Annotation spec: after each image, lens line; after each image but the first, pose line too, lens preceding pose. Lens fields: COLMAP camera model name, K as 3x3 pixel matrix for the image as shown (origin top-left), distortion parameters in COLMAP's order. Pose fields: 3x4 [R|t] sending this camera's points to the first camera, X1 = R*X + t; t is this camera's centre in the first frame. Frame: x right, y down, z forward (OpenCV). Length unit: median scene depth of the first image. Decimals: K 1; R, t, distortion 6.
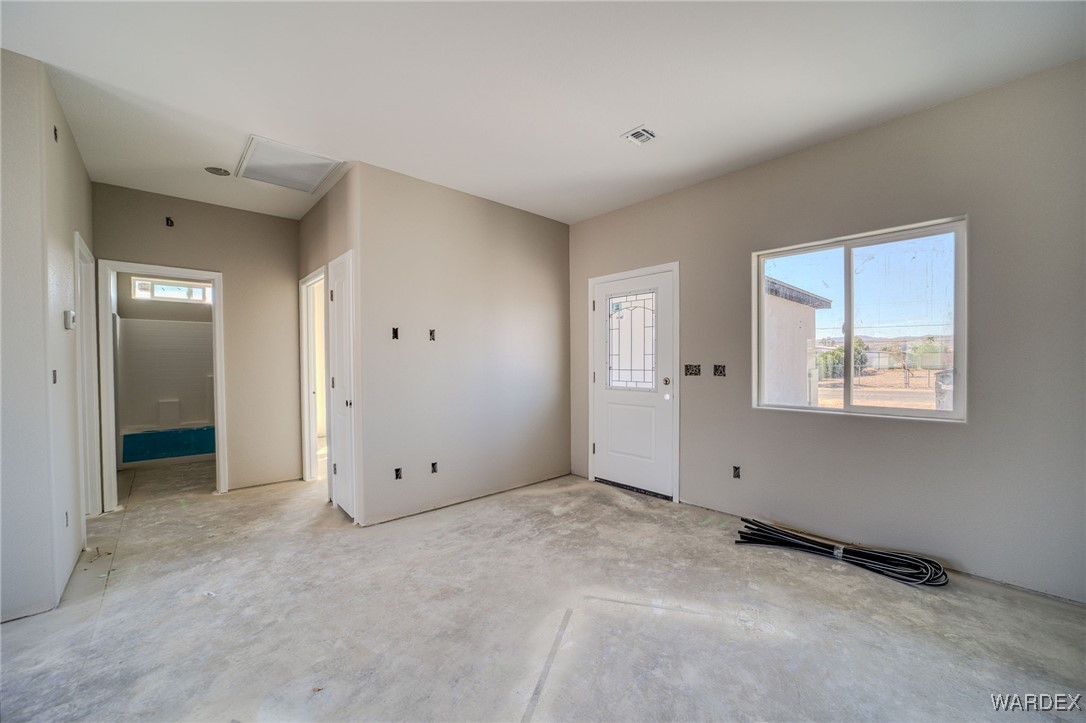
lens RADIAL K [[424.1, 0, 543.4], [0, 424.1, 369.1], [0, 0, 1]] dist [-0.037436, 0.009102]
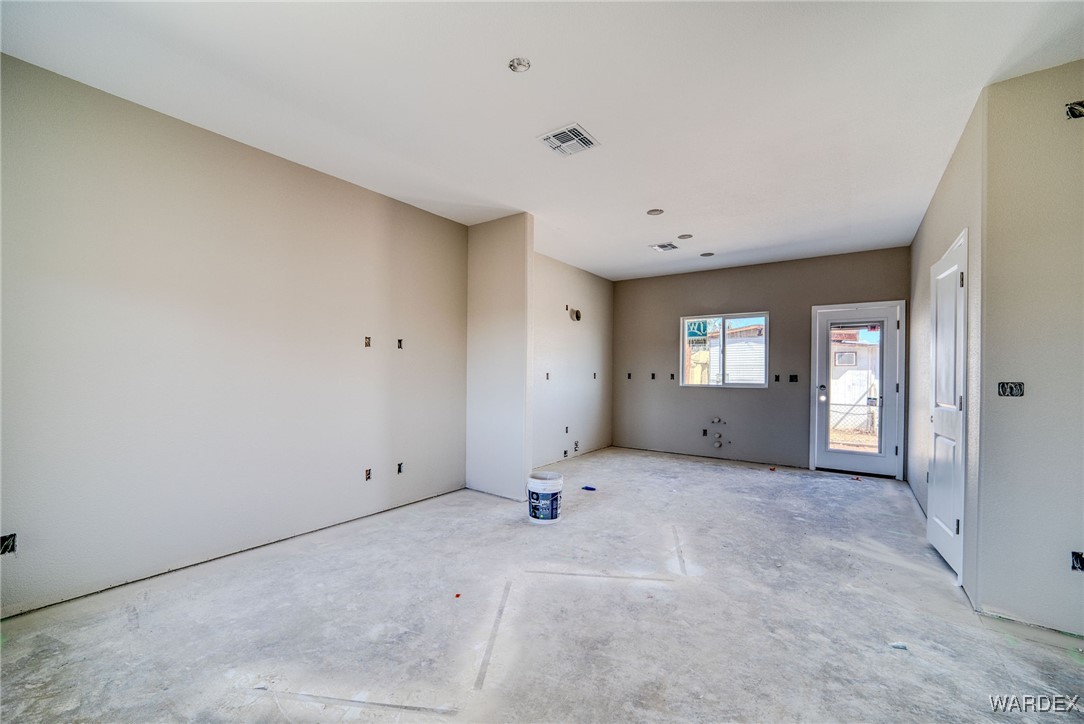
lens RADIAL K [[437.1, 0, 525.1], [0, 437.1, 369.5], [0, 0, 1]] dist [-0.037580, 0.009080]
pose [[-0.983946, -0.008451, -0.178266, 0.078644], [-0.010977, 0.999853, 0.013193, -0.019397], [0.178128, 0.014938, -0.983894, 1.131964]]
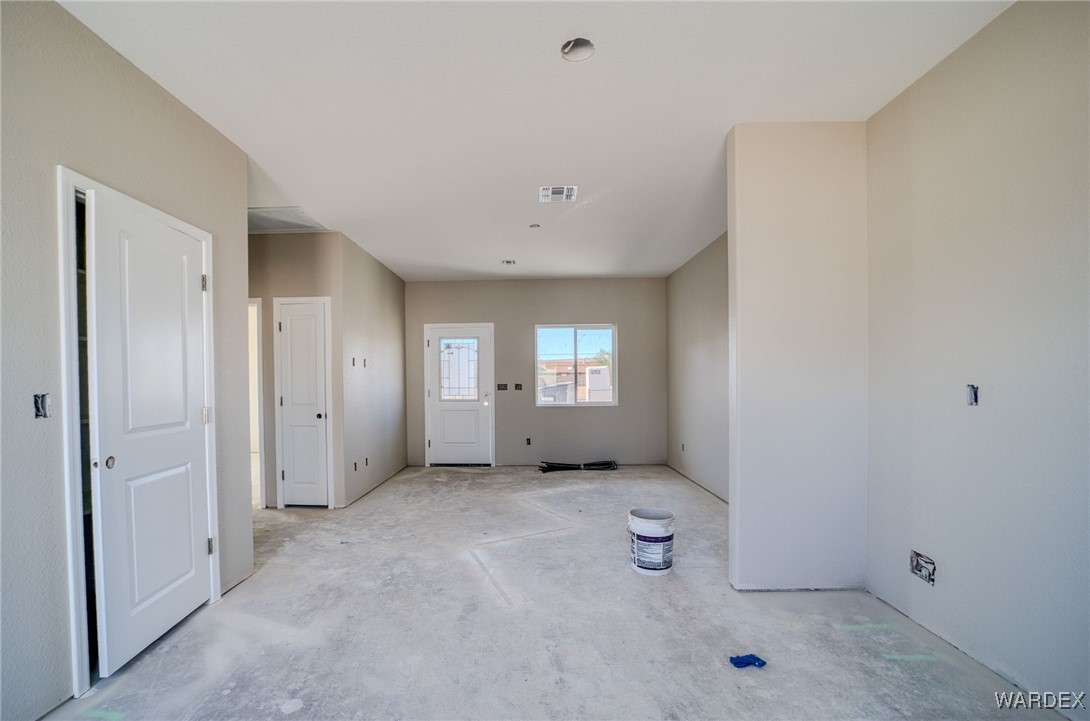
lens RADIAL K [[454.9, 0, 520.1], [0, 454.9, 387.6], [0, 0, 1]] dist [-0.028781, 0.000332]
pose [[0.699538, -0.013465, 0.714468, -0.994119], [0.018579, 0.999827, 0.000653, 0.004917], [-0.714354, 0.012817, 0.699668, -0.381582]]
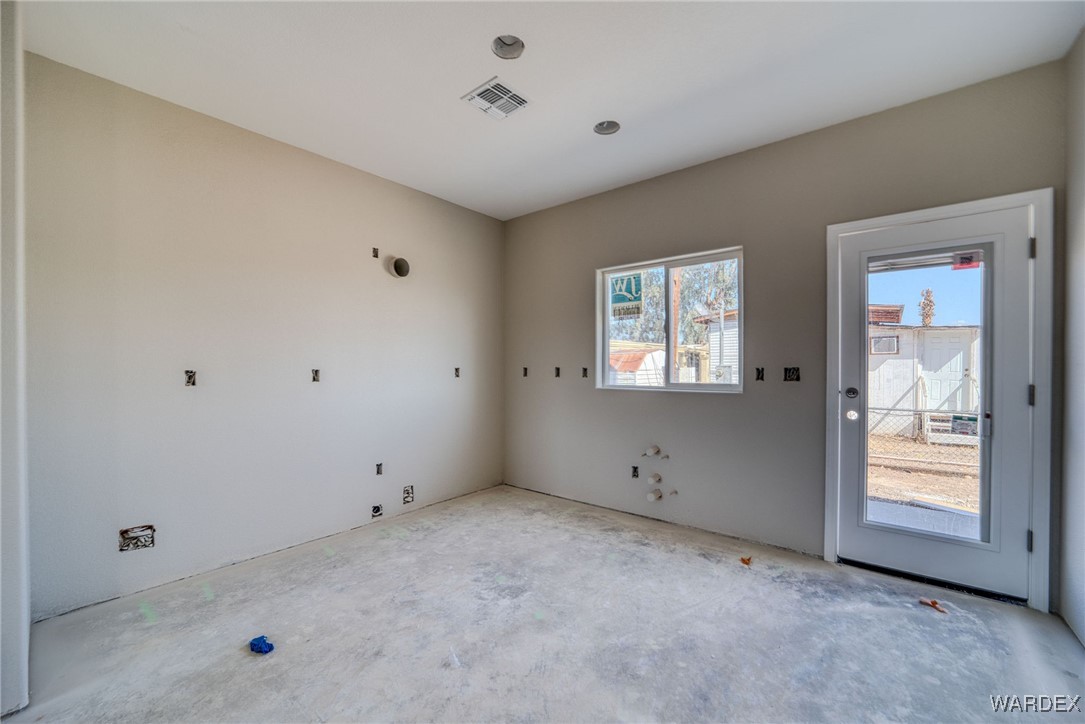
lens RADIAL K [[429.8, 0, 531.3], [0, 429.8, 367.3], [0, 0, 1]] dist [-0.039518, 0.009836]
pose [[-0.991769, 0.004910, -0.127942, -0.654006], [0.002228, 0.999775, 0.021096, -0.006213], [0.128017, 0.020637, -0.991557, 0.406790]]
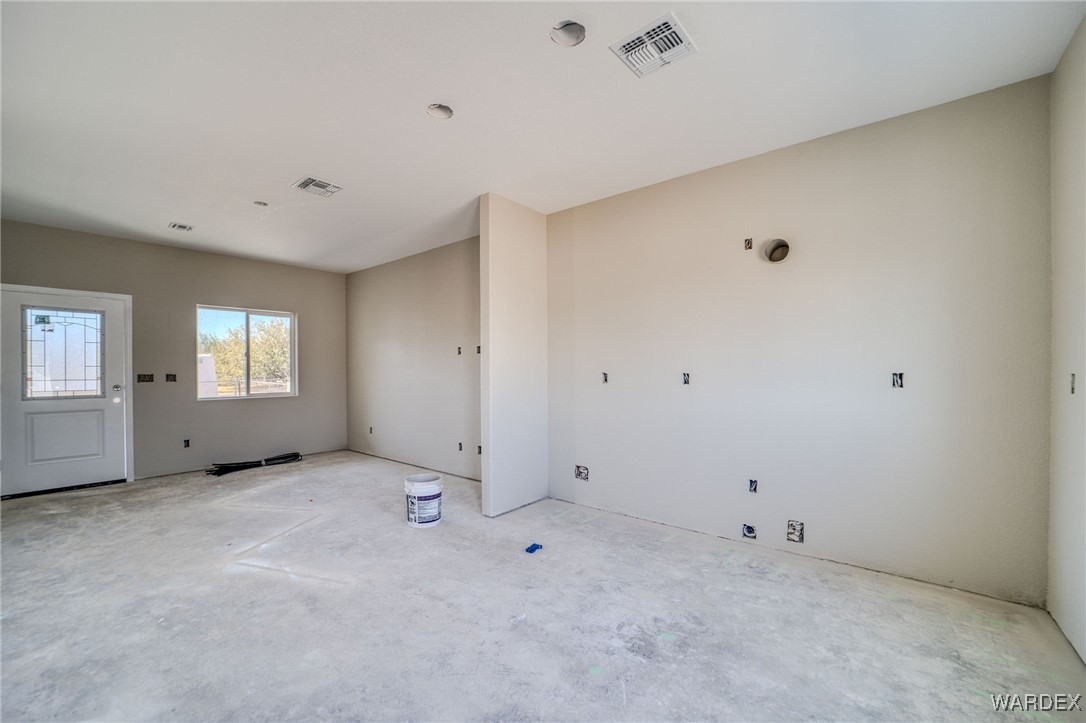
lens RADIAL K [[435.9, 0, 541.5], [0, 435.9, 371.6], [0, 0, 1]] dist [-0.039670, 0.009673]
pose [[-0.140376, -0.002170, 0.990096, -1.262105], [0.020969, 0.999767, 0.005164, 0.000800], [-0.989876, 0.021486, -0.140298, -0.076007]]
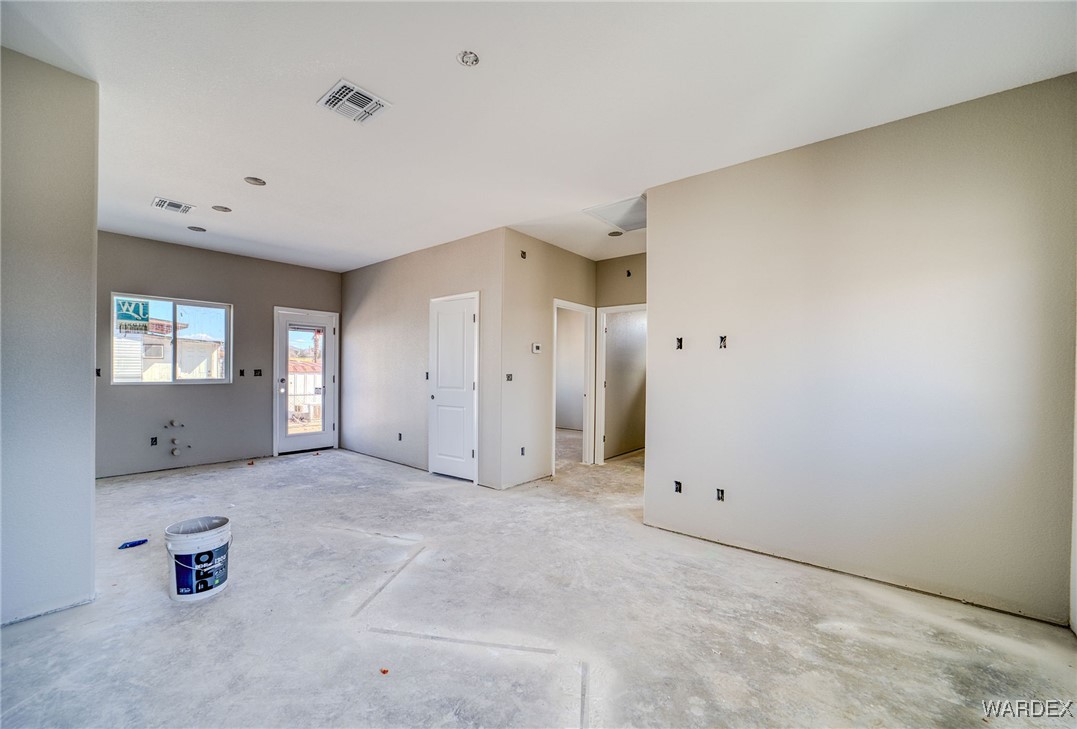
lens RADIAL K [[431.6, 0, 521.3], [0, 431.6, 378.2], [0, 0, 1]] dist [-0.042269, 0.010778]
pose [[0.117683, 0.019917, -0.992851, 0.589402], [-0.027167, 0.999489, 0.016830, -0.010663], [0.992680, 0.024992, 0.118164, 0.512070]]
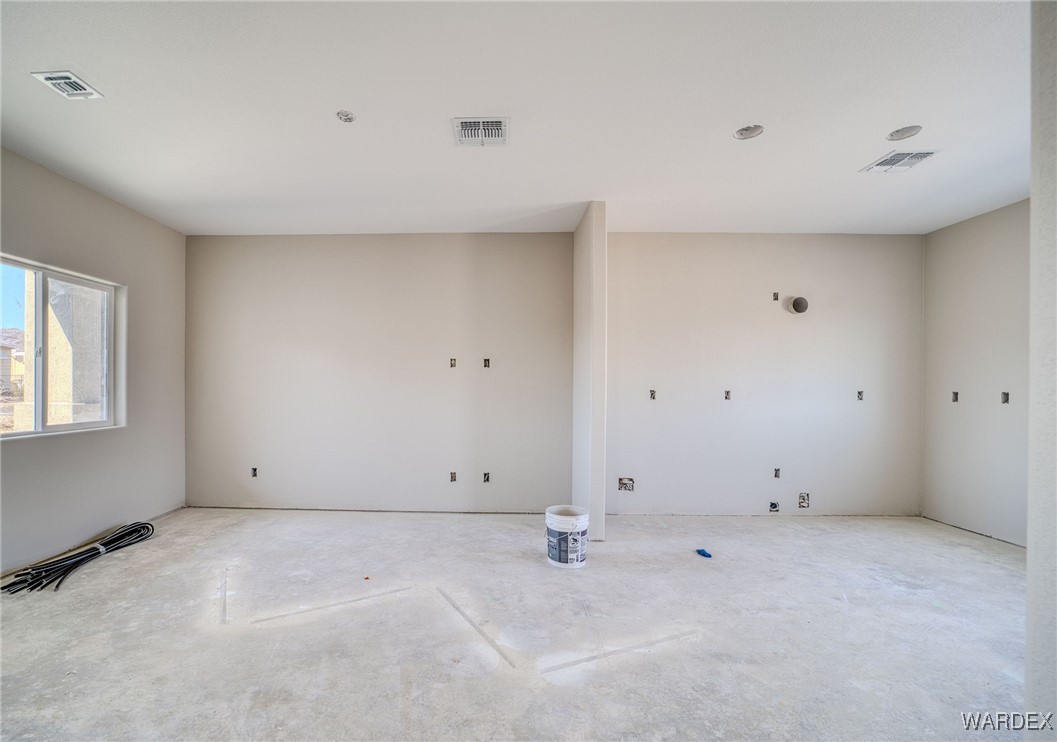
lens RADIAL K [[449.1, 0, 480.2], [0, 449.1, 388.3], [0, 0, 1]] dist [-0.037713, 0.009313]
pose [[-0.715634, -0.004945, 0.698458, -0.701524], [0.007540, 0.999862, 0.014804, -0.015020], [-0.698435, 0.015860, -0.715498, 0.873442]]
